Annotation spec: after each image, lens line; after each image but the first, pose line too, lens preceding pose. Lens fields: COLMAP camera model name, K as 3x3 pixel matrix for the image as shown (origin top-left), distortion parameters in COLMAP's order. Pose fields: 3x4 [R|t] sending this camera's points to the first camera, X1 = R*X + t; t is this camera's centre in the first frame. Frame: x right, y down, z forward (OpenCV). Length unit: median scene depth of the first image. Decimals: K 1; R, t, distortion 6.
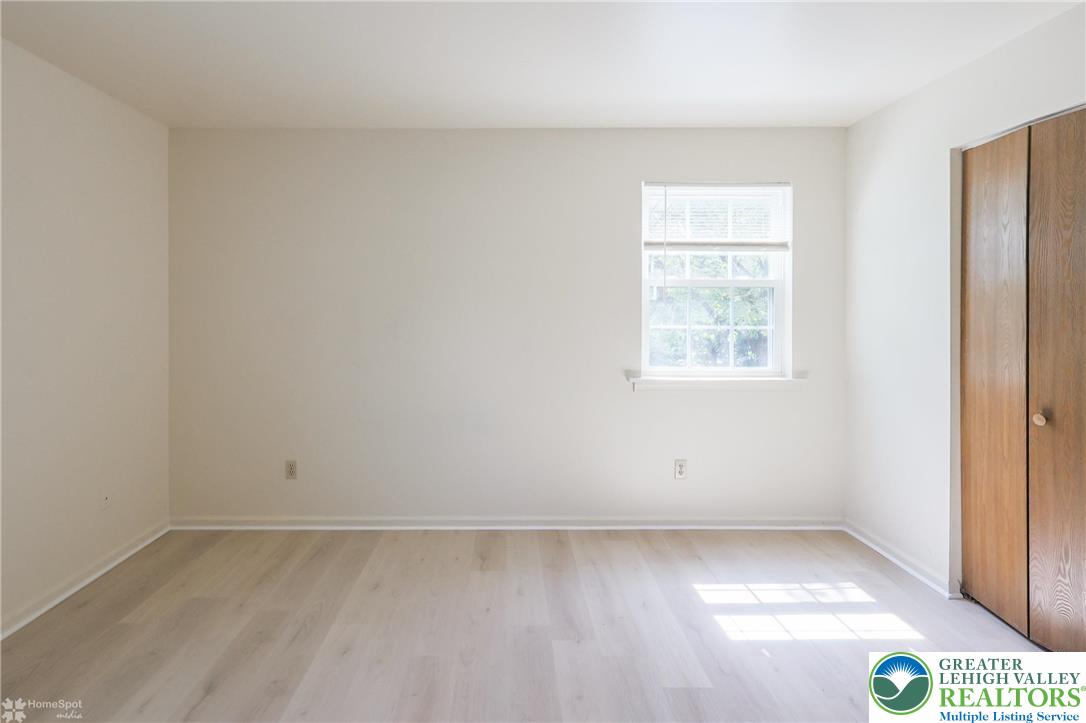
lens RADIAL K [[582.3, 0, 540.6], [0, 582.3, 312.2], [0, 0, 1]] dist [-0.002201, 0.001041]
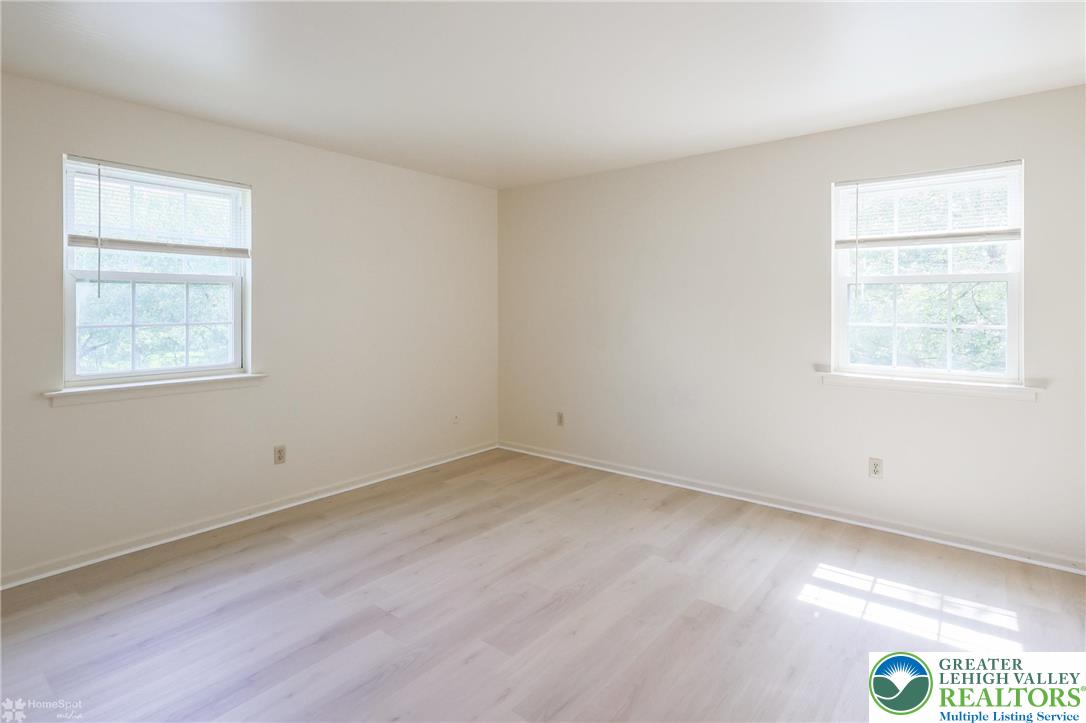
lens RADIAL K [[582.3, 0, 540.6], [0, 582.3, 312.2], [0, 0, 1]] dist [-0.002201, 0.001041]
pose [[0.765696, 0.005900, -0.643176, 0.444616], [-0.003460, 0.999981, 0.005054, 0.001775], [0.643194, -0.001645, 0.765702, -0.121782]]
